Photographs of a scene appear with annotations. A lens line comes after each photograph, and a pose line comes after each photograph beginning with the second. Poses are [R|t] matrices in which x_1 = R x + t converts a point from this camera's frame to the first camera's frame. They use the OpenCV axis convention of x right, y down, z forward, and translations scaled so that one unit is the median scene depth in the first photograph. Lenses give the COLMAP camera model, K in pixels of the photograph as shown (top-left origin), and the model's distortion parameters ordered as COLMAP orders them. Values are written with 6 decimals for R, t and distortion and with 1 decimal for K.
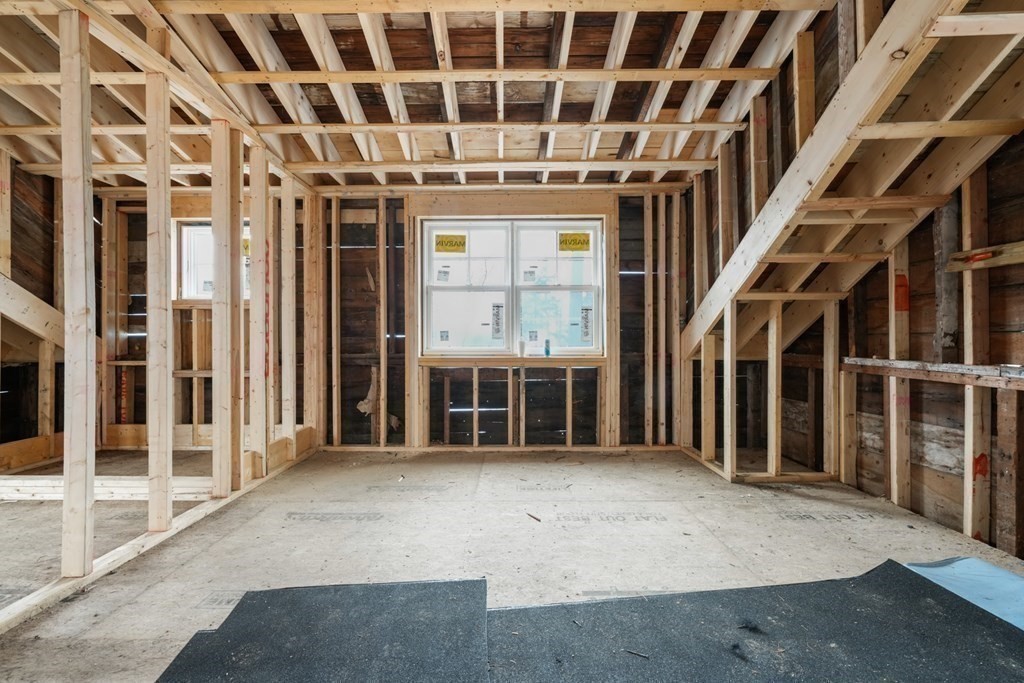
lens RADIAL K [[429.6, 0, 509.2], [0, 429.6, 338.4], [0, 0, 1]] dist [-0.001614, -0.000128]
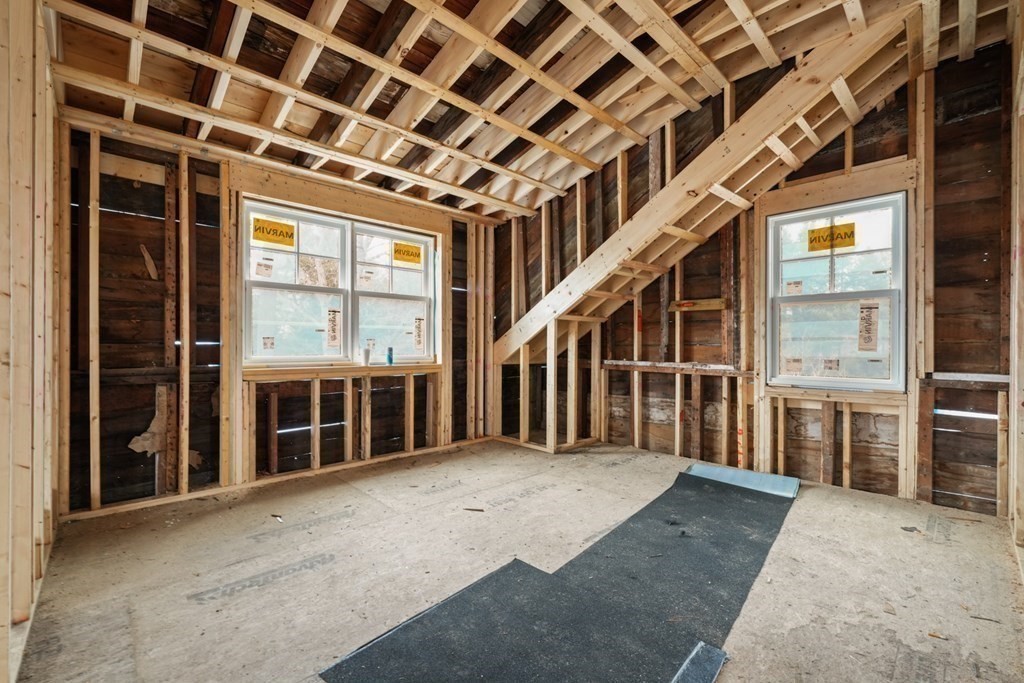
lens RADIAL K [[429.6, 0, 506.1], [0, 429.6, 347.0], [0, 0, 1]] dist [-0.001614, -0.000128]
pose [[0.728304, 0.002118, 0.685251, -0.478599], [-0.005434, 0.999982, 0.002685, -0.004301], [-0.685232, -0.005680, 0.728302, 0.106980]]
